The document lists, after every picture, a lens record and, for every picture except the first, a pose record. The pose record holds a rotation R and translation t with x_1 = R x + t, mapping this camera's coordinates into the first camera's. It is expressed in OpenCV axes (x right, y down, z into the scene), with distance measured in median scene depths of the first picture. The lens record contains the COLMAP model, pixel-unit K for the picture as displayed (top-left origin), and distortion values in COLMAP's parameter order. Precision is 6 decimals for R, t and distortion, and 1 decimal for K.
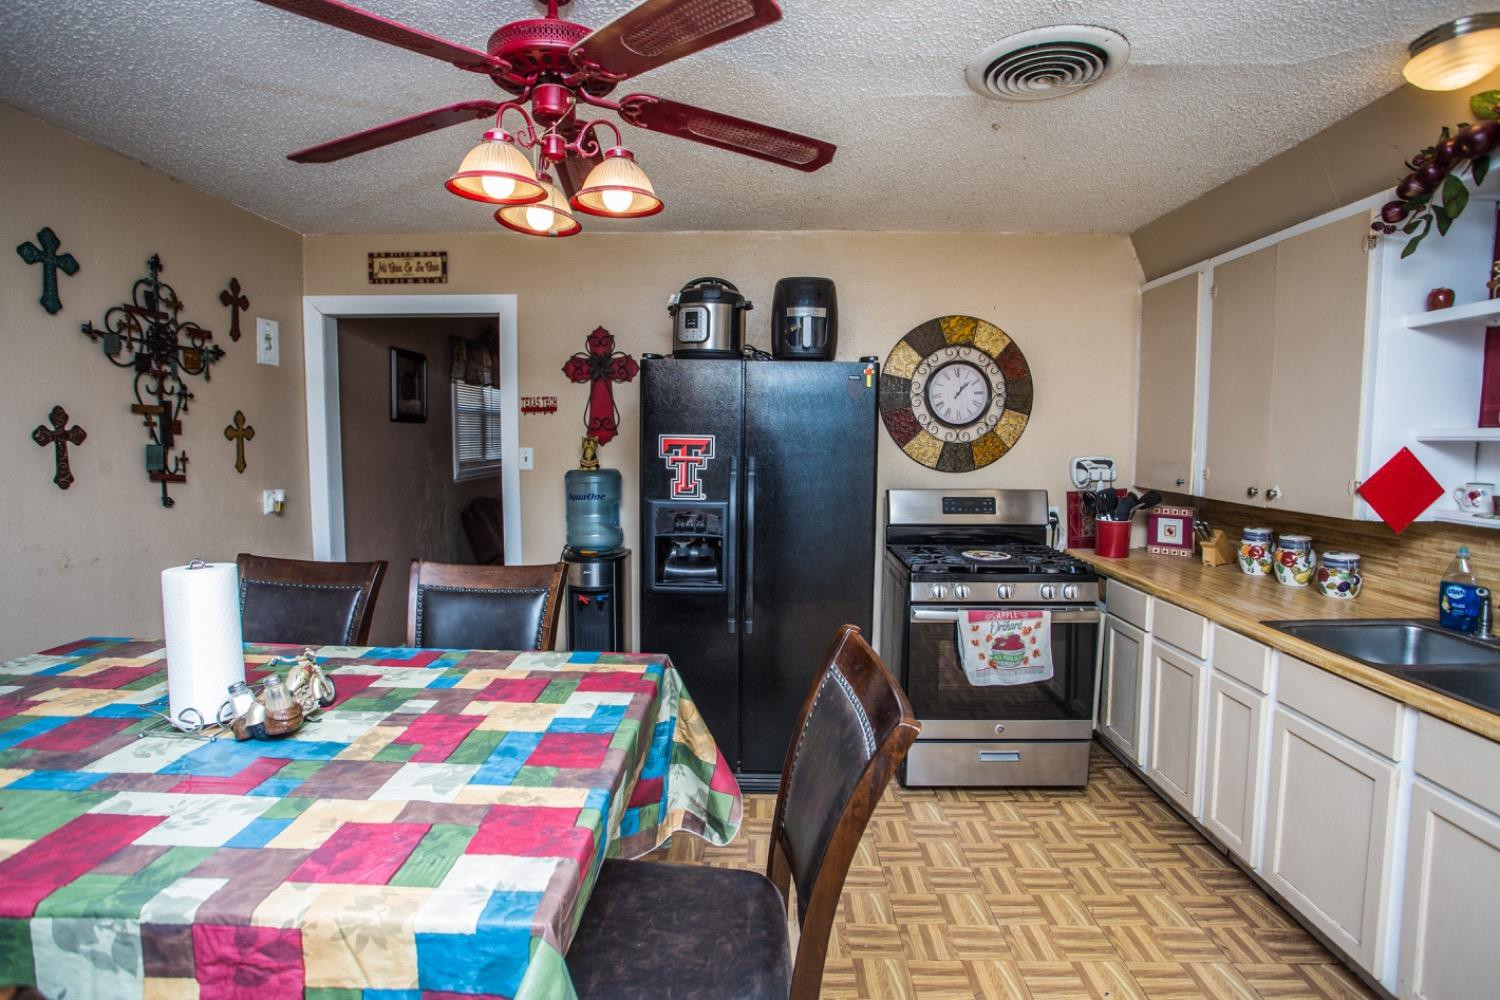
lens RADIAL K [[745.7, 0, 754.5], [0, 745.7, 483.7], [0, 0, 1]] dist [-0.083725, 0.038250]
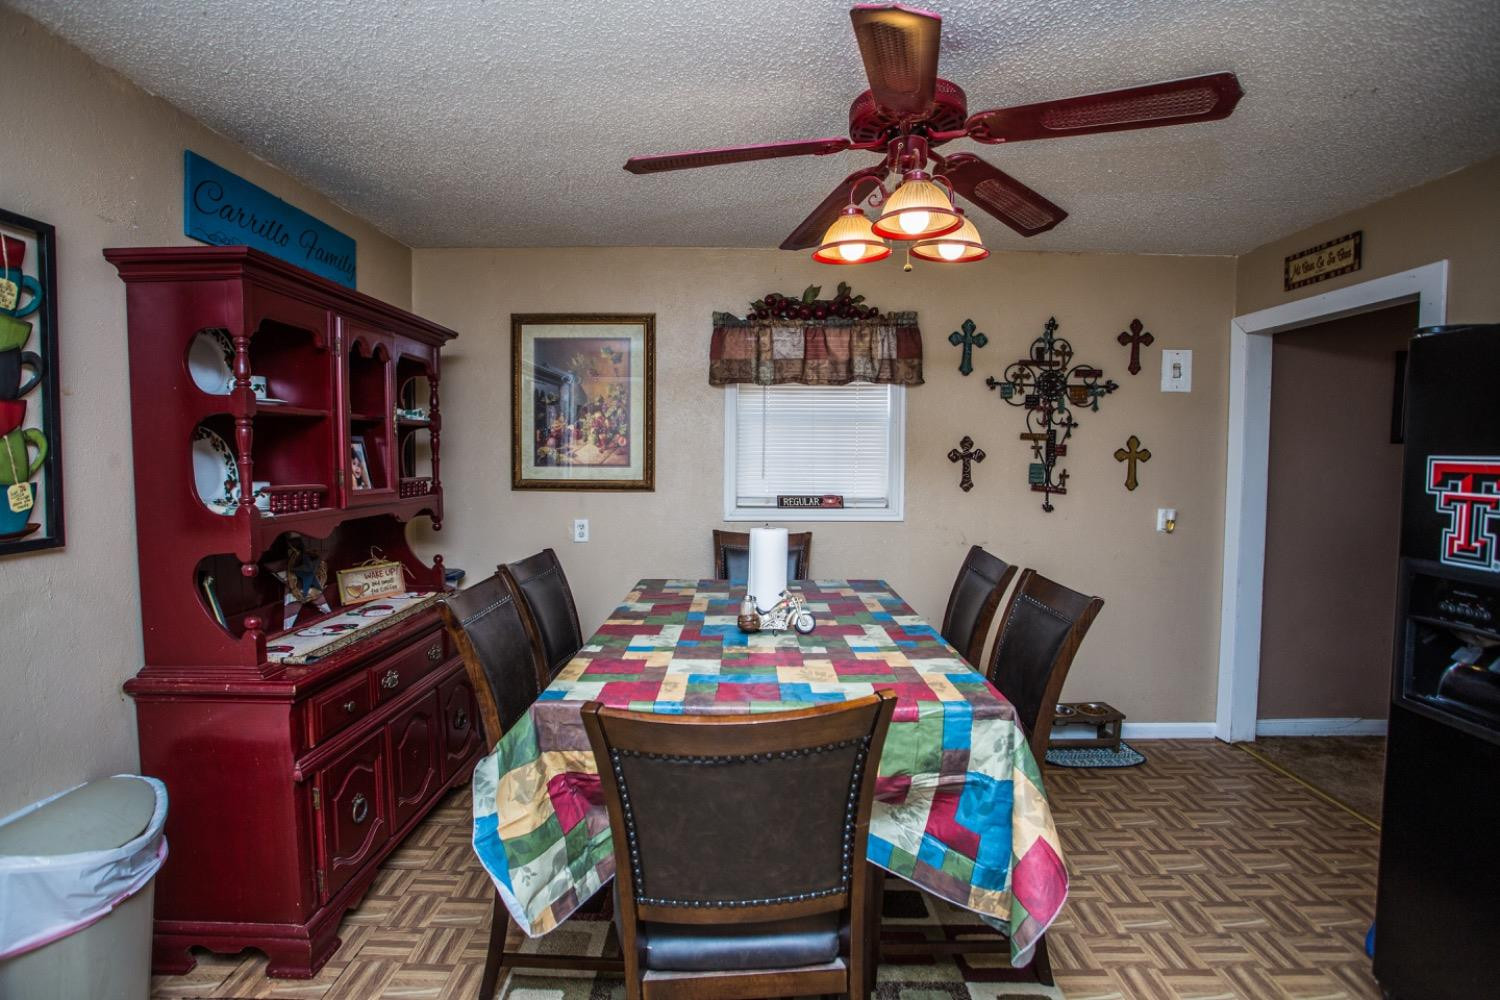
lens RADIAL K [[732.4, 0, 740.6], [0, 732.4, 492.5], [0, 0, 1]] dist [-0.081325, 0.037222]
pose [[-0.001048, 0.045598, -0.998959, 0.470677], [-0.071401, 0.996407, 0.045556, -0.022058], [0.997447, 0.071375, 0.002211, 0.442417]]
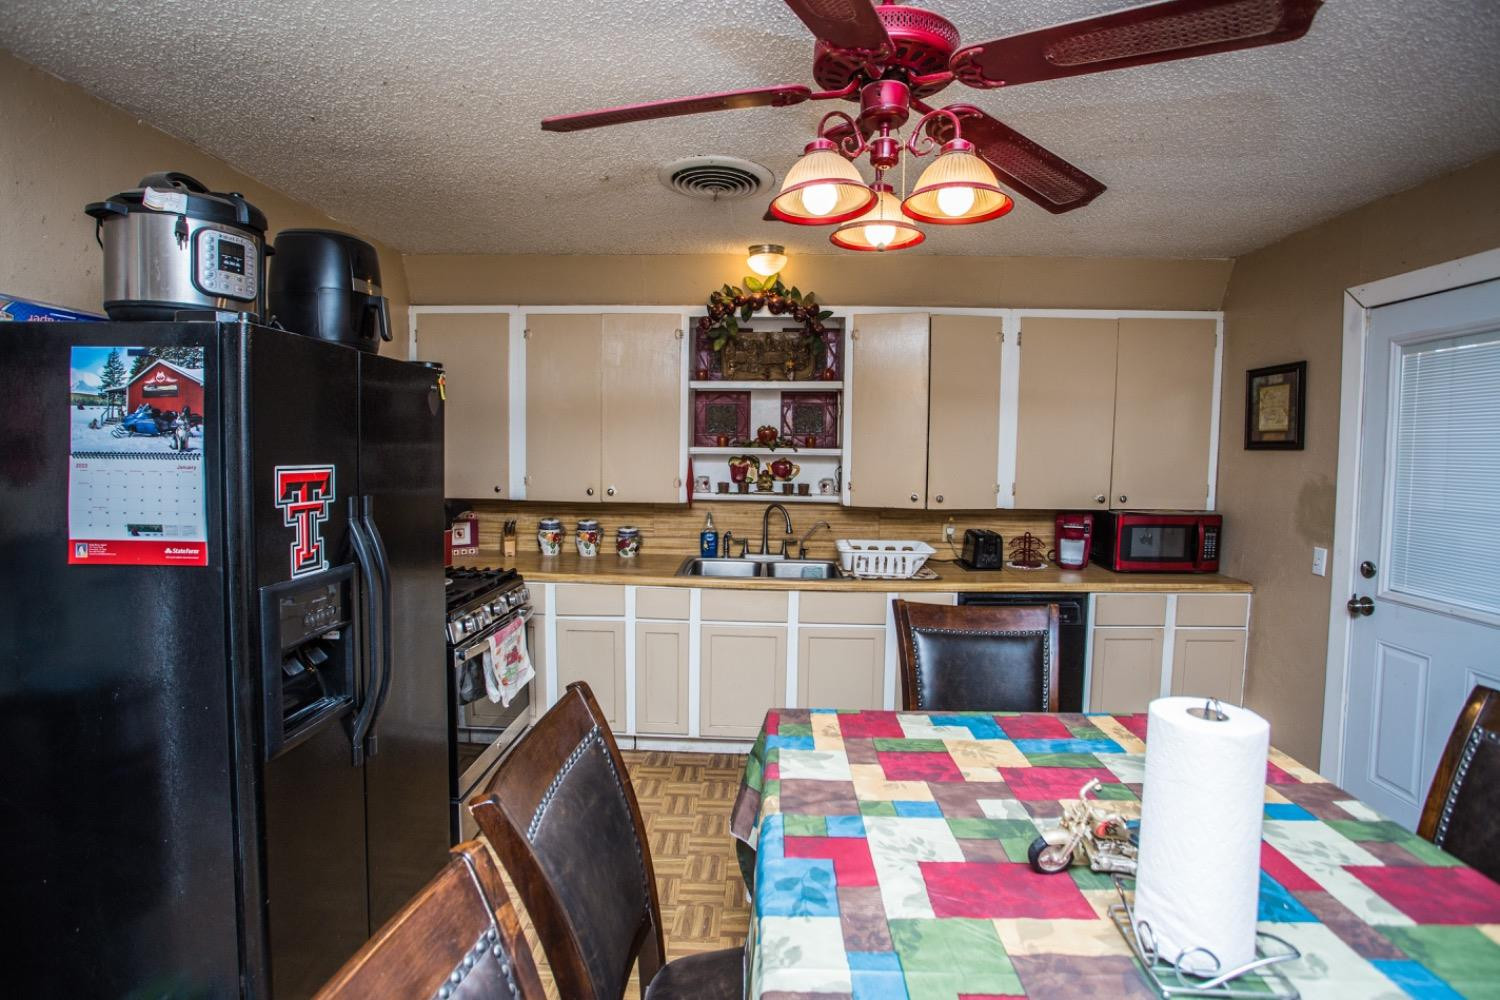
lens RADIAL K [[732.4, 0, 740.6], [0, 732.4, 492.5], [0, 0, 1]] dist [-0.081325, 0.037222]
pose [[0.024182, -0.071326, 0.997160, -0.663729], [0.053989, 0.996089, 0.069940, -0.066977], [-0.998249, 0.052145, 0.027939, 0.663104]]
